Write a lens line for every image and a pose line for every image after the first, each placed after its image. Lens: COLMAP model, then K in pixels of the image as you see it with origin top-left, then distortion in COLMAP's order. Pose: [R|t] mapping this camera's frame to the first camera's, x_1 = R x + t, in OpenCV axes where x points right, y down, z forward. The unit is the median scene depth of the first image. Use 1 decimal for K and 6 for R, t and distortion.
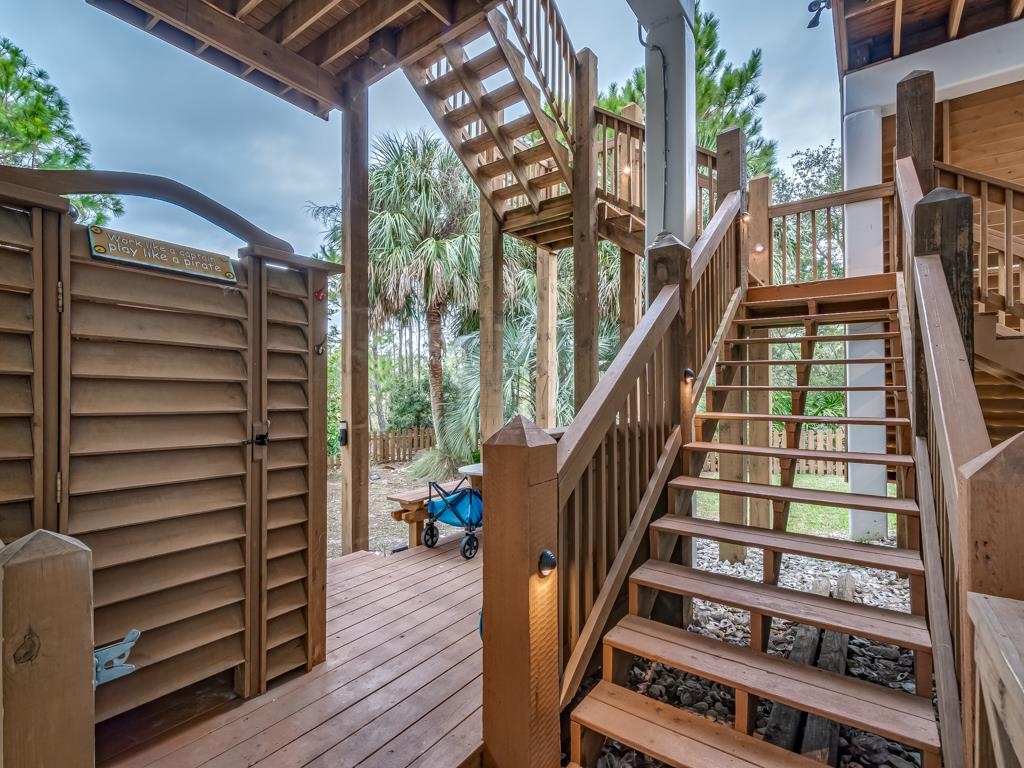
lens RADIAL K [[483.7, 0, 512.0], [0, 483.7, 384.0], [0, 0, 1]] dist [0.002852, 0.000236]
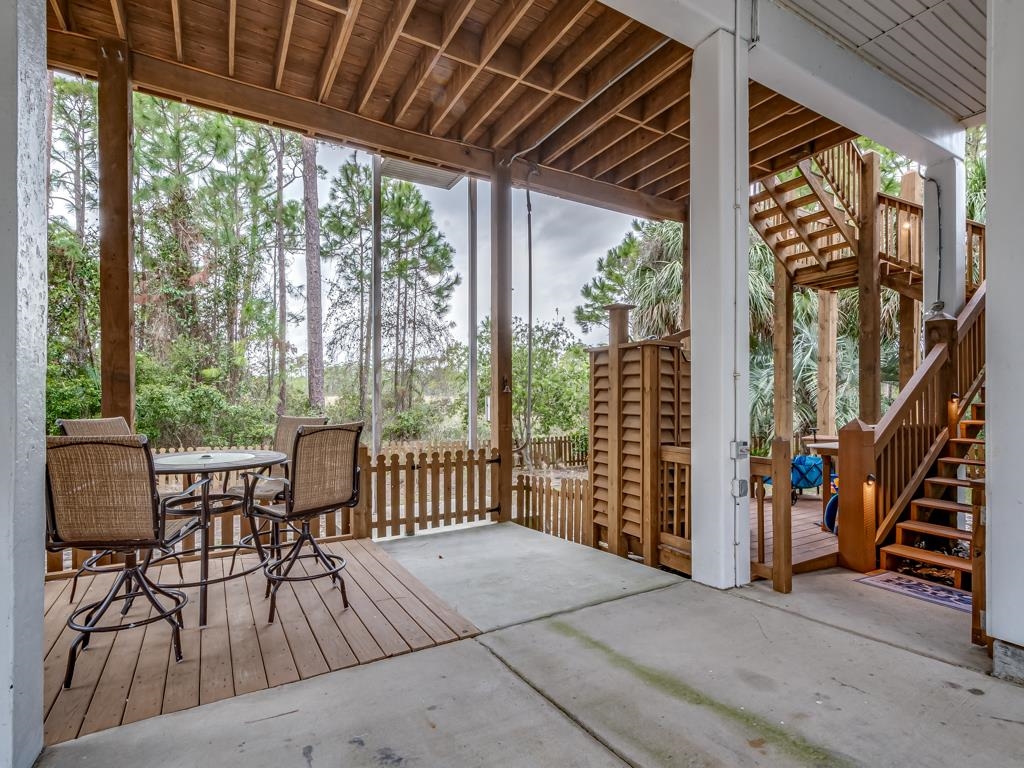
lens RADIAL K [[511.9, 0, 509.4], [0, 511.9, 395.9], [0, 0, 1]] dist [-0.003523, -0.001758]
pose [[0.913304, -0.000572, -0.407277, -0.188429], [0.006613, 0.999888, 0.013425, -0.033827], [0.407224, -0.014954, 0.913206, -0.724891]]
